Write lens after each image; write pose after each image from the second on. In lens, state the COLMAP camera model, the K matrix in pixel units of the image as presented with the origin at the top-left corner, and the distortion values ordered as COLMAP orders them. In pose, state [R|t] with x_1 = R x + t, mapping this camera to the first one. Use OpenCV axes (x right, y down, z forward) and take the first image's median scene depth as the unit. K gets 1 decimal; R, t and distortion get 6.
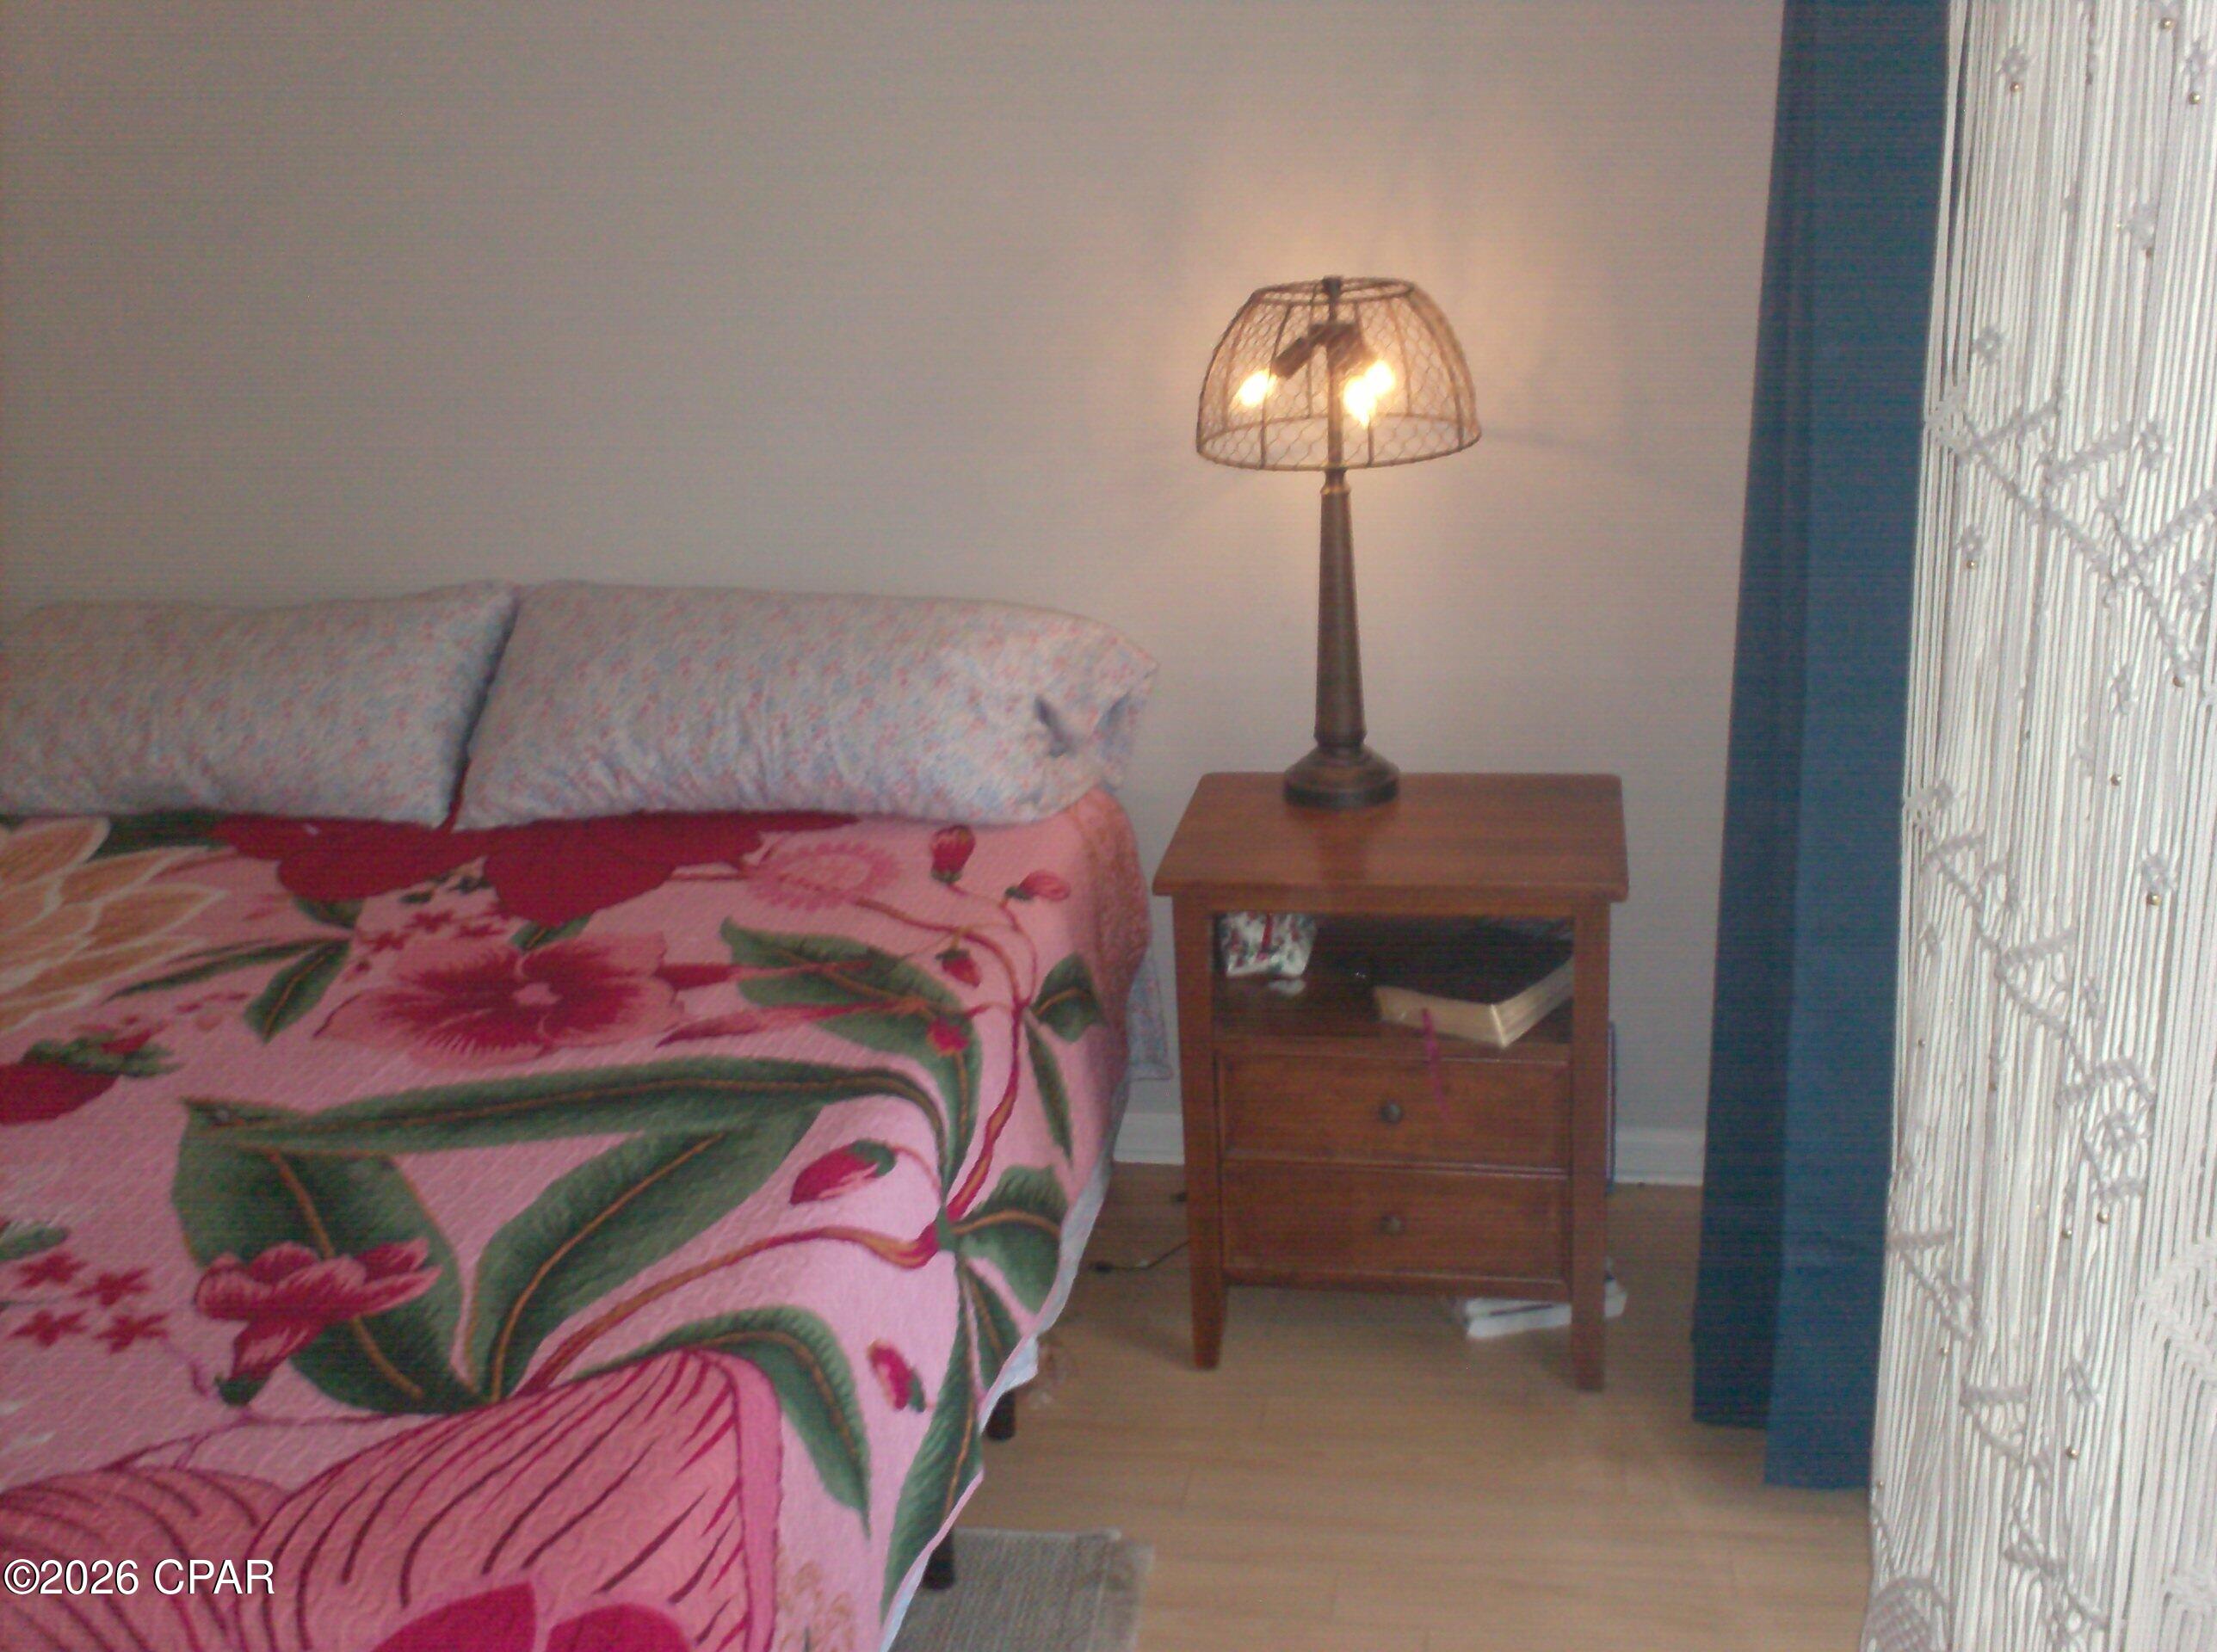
lens RADIAL K [[2360.9, 0, 1099.5], [0, 2360.9, 826.0], [0, 0, 1]] dist [0.056296, 0.000000]
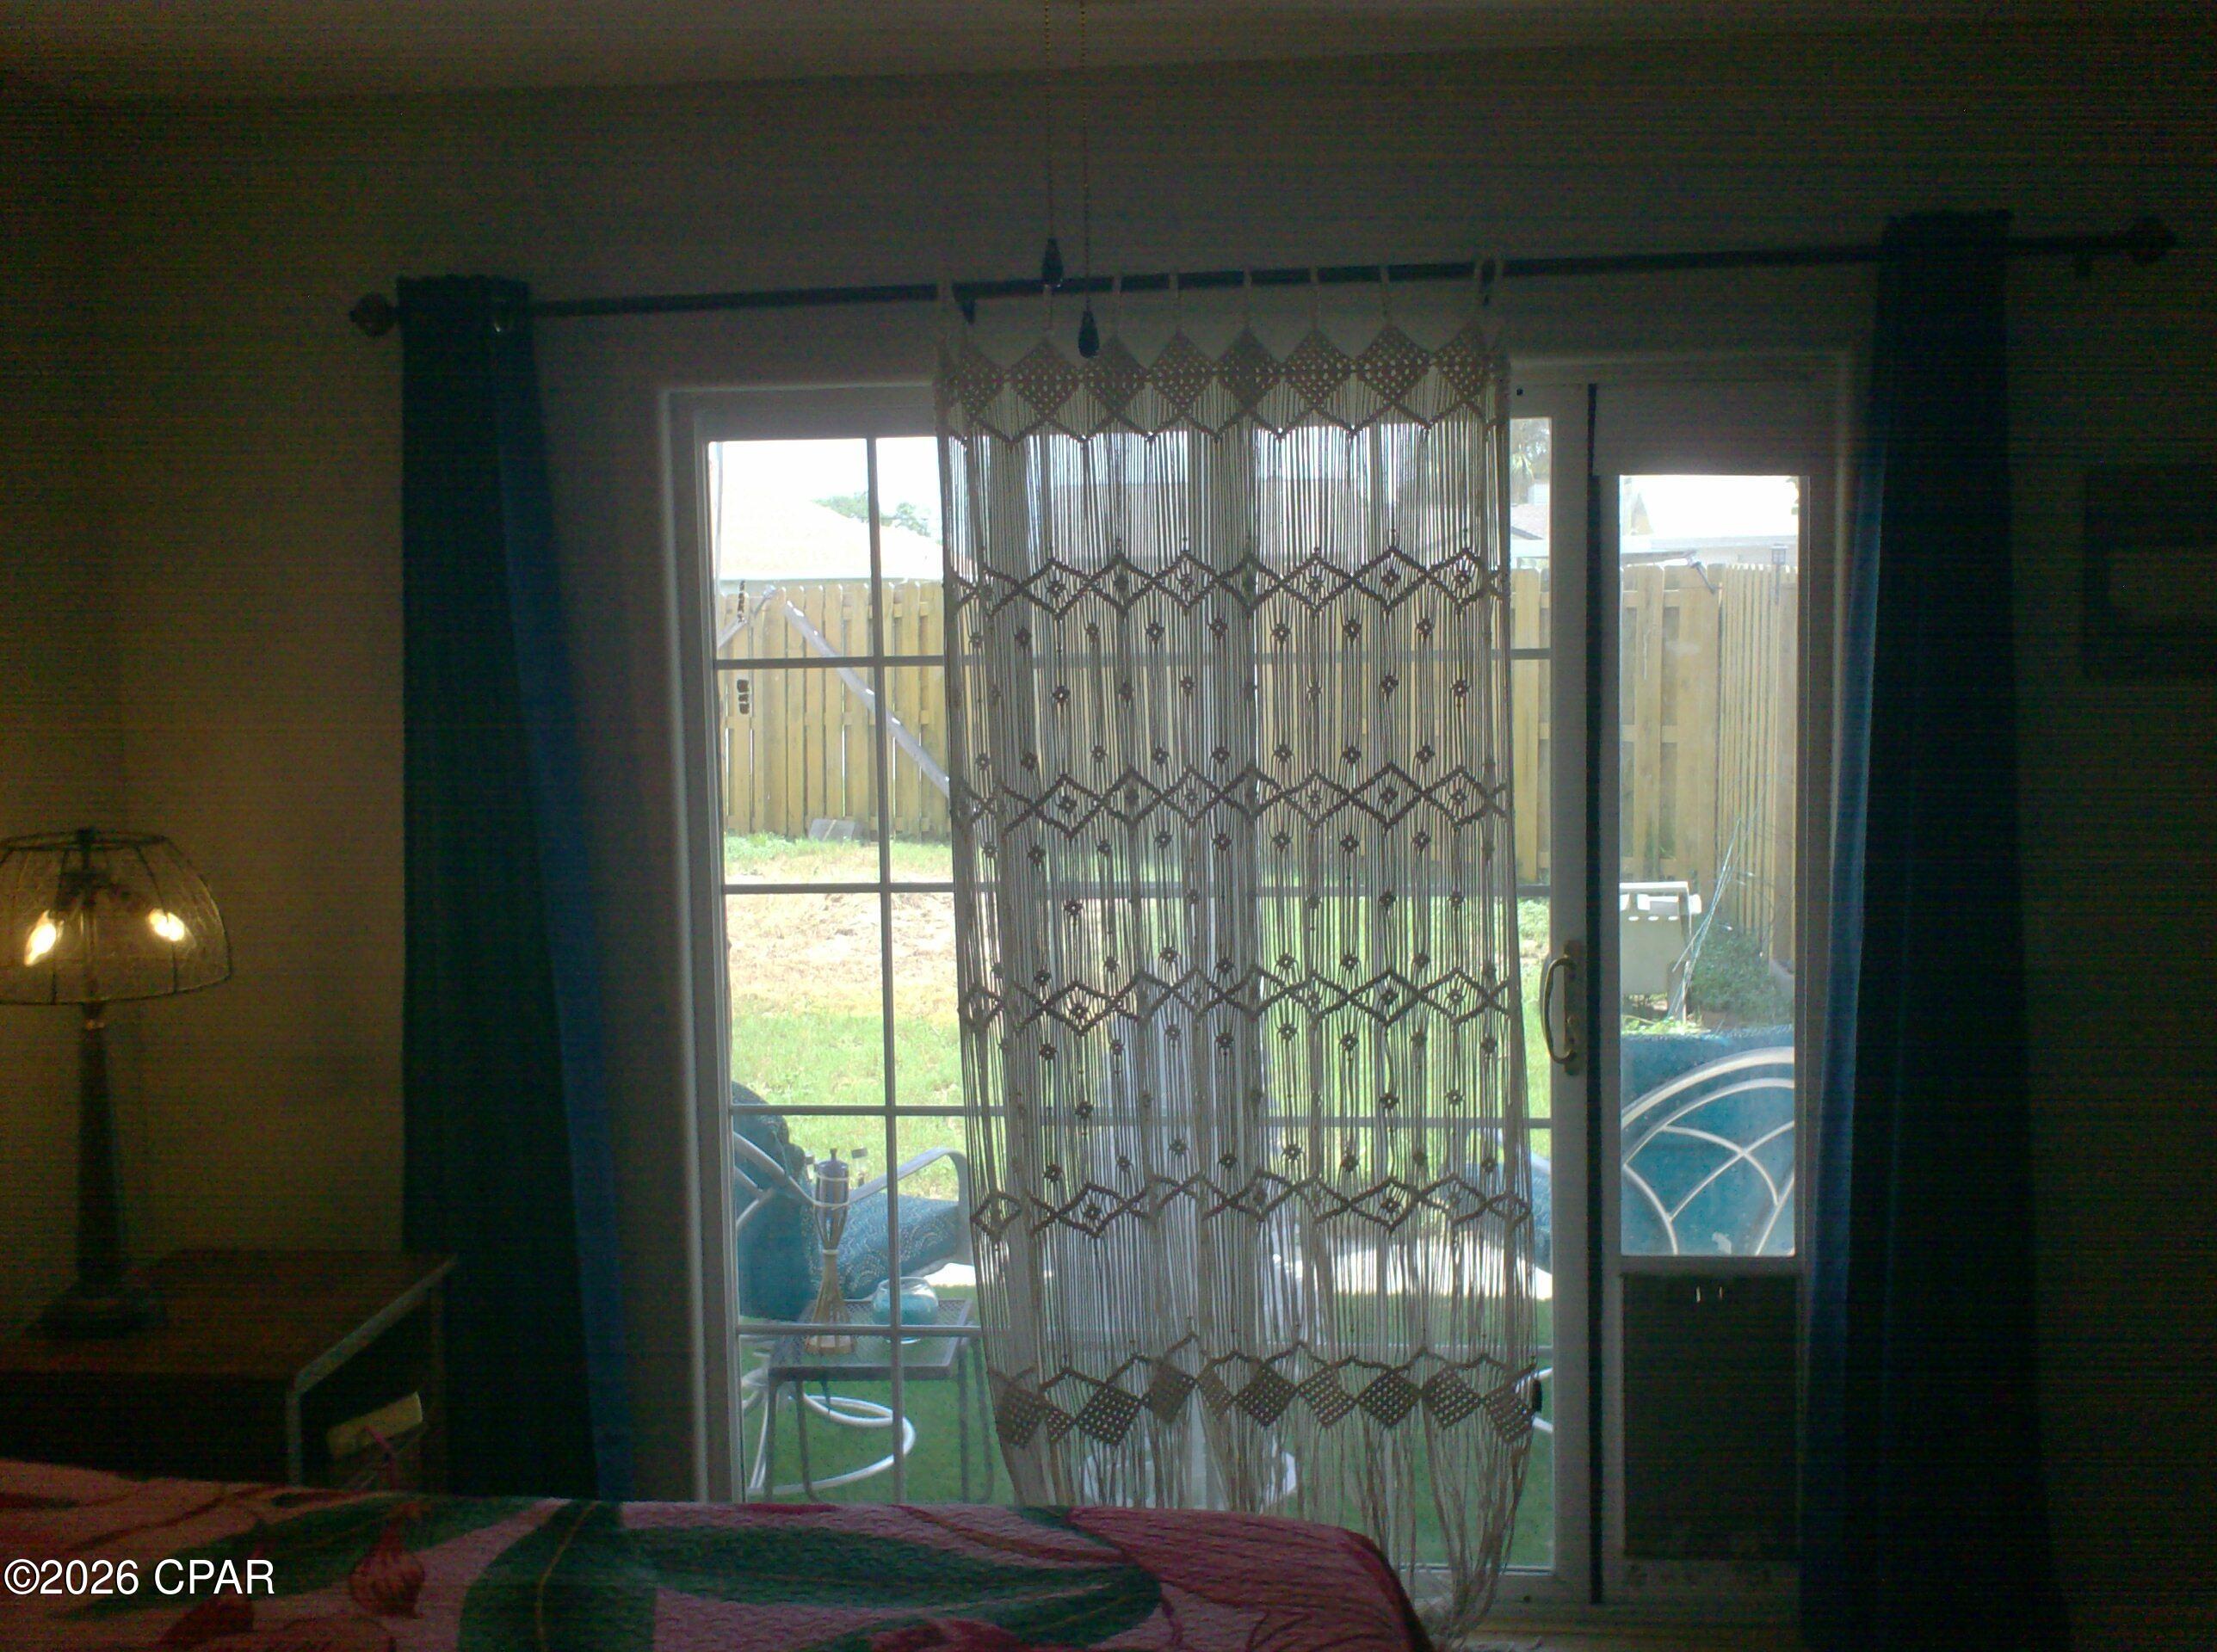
lens RADIAL K [[2360.9, 0, 1112.4], [0, 2360.9, 825.1], [0, 0, 1]] dist [0.056296, 0.000000]
pose [[-0.079733, -0.047127, 0.995702, -1.009915], [0.324545, 0.943230, 0.070632, -0.158356], [-0.942504, 0.328781, -0.059912, 0.629699]]
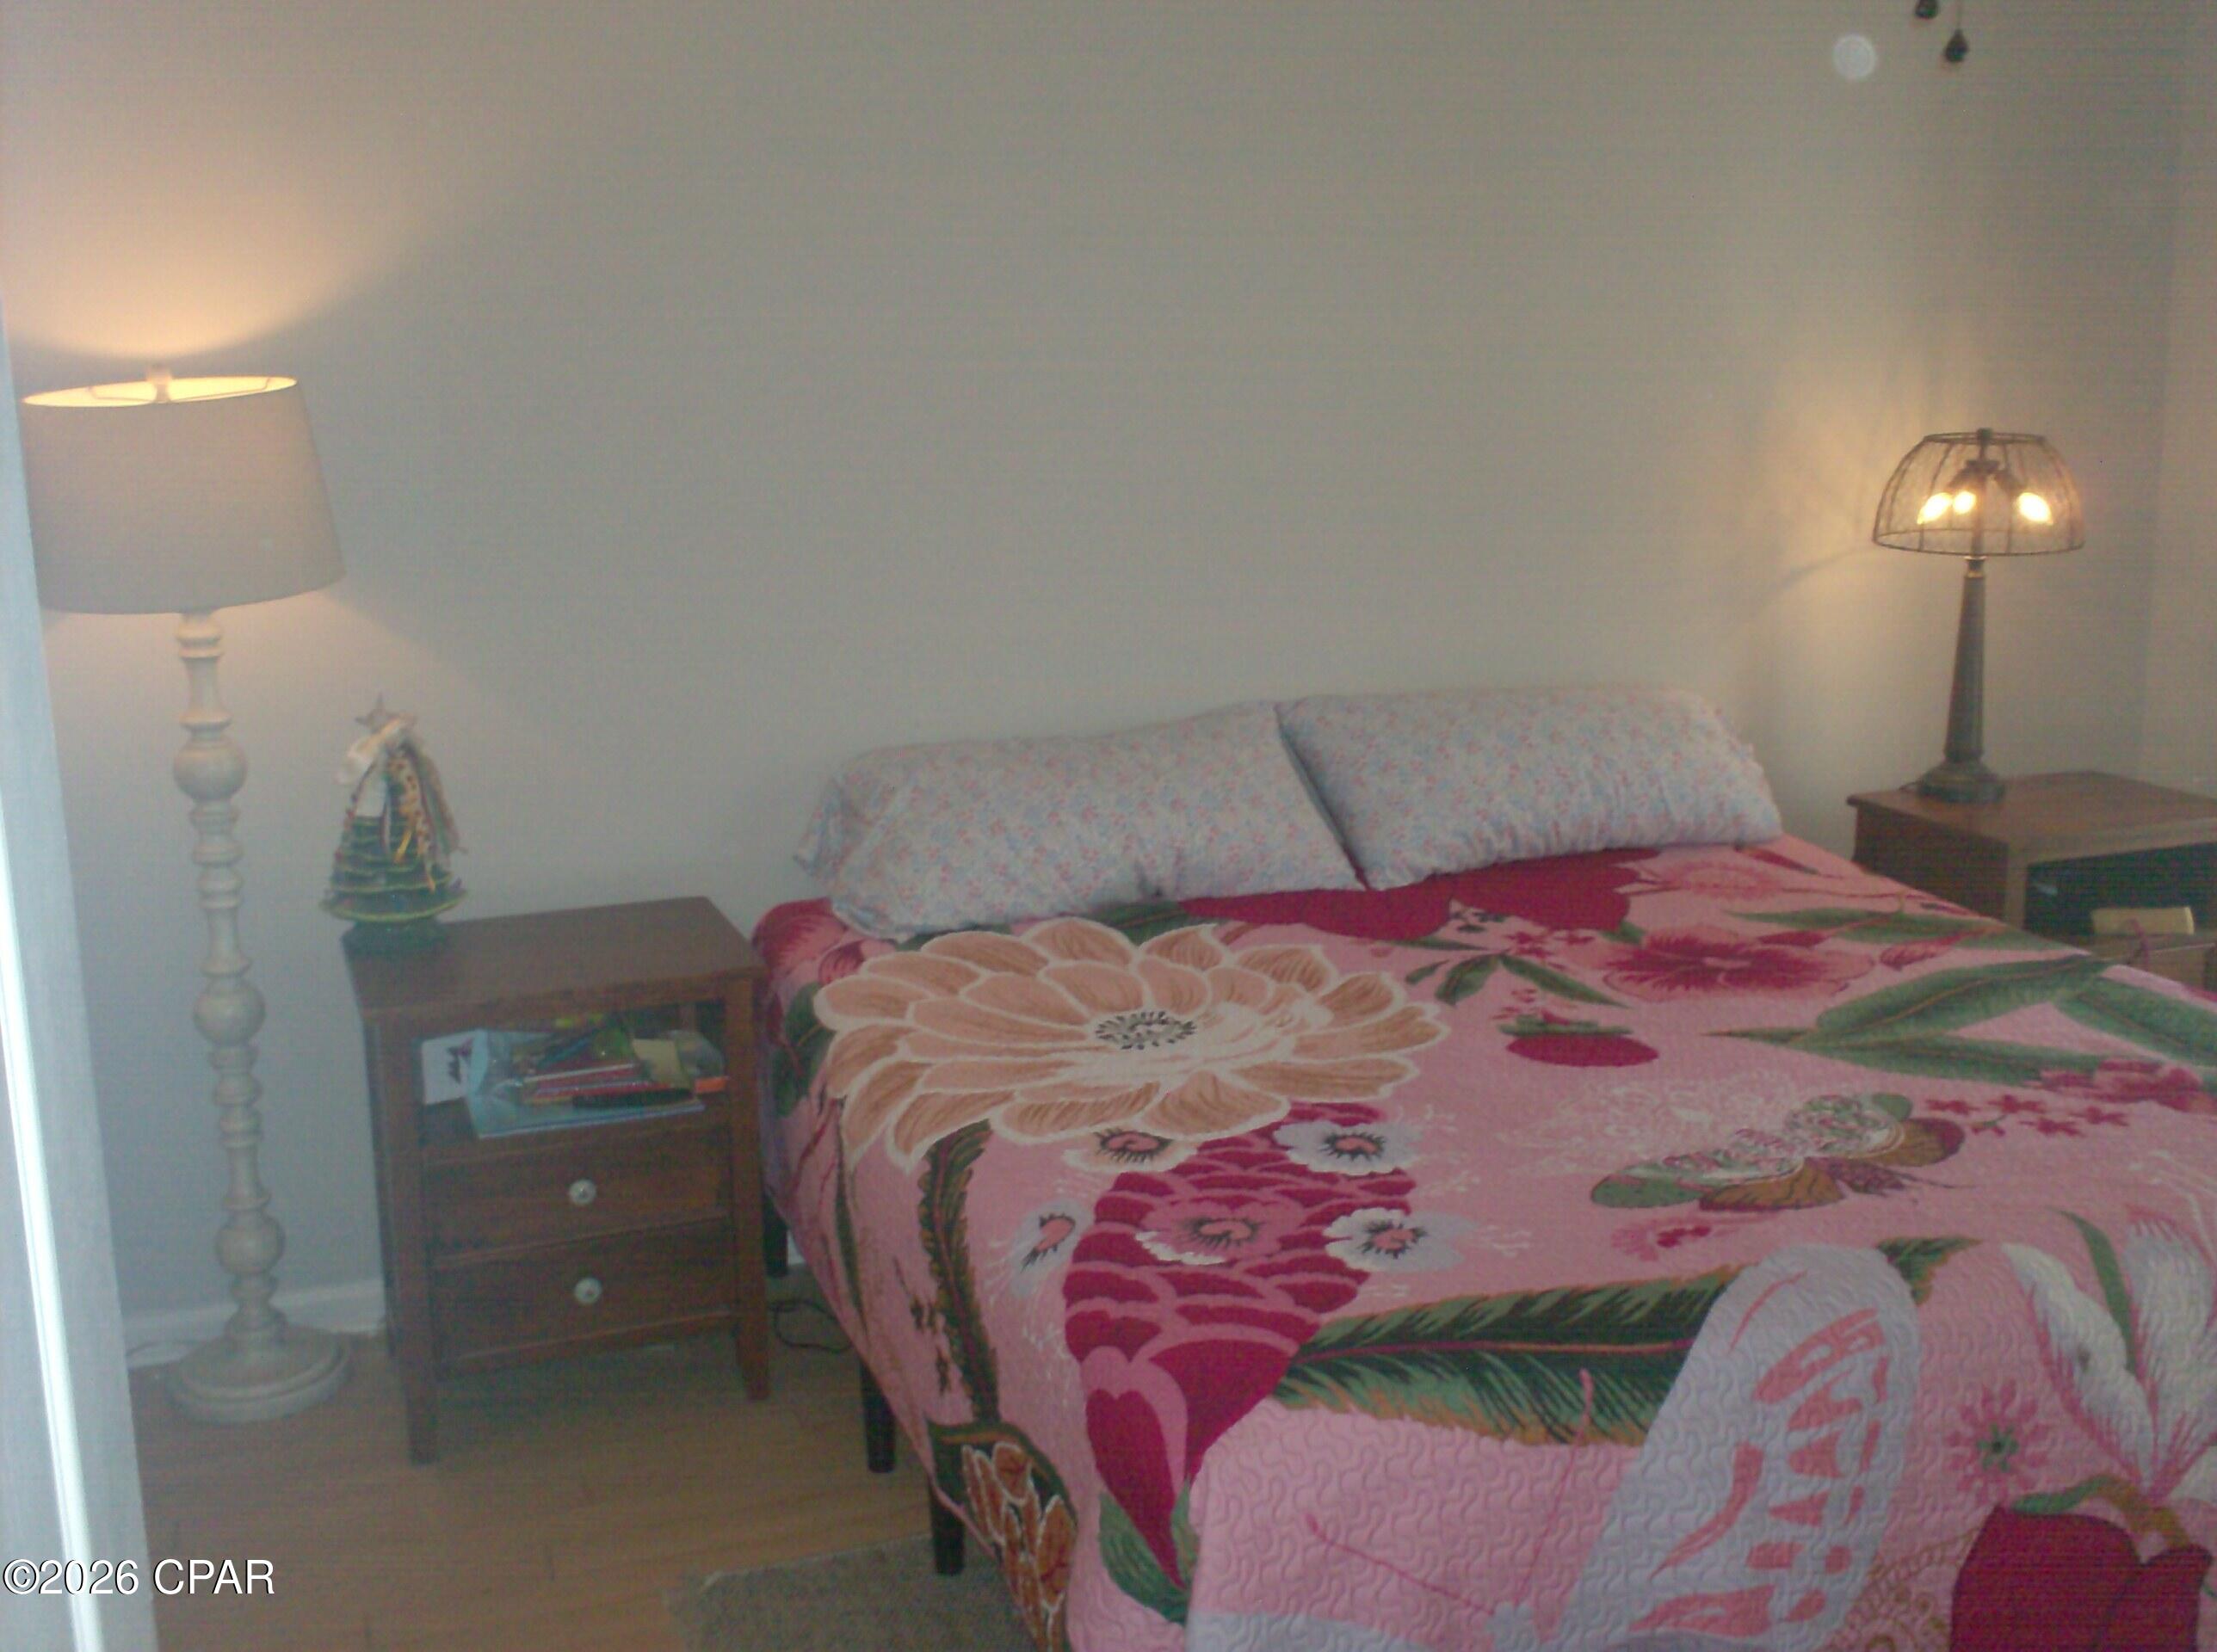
lens RADIAL K [[2360.9, 0, 1091.1], [0, 2360.9, 835.3], [0, 0, 1]] dist [0.056296, 0.000000]
pose [[0.863934, -0.077489, 0.497608, -1.123049], [0.135935, 0.987297, -0.082263, 0.059513], [-0.484913, 0.138712, 0.863492, 0.042326]]
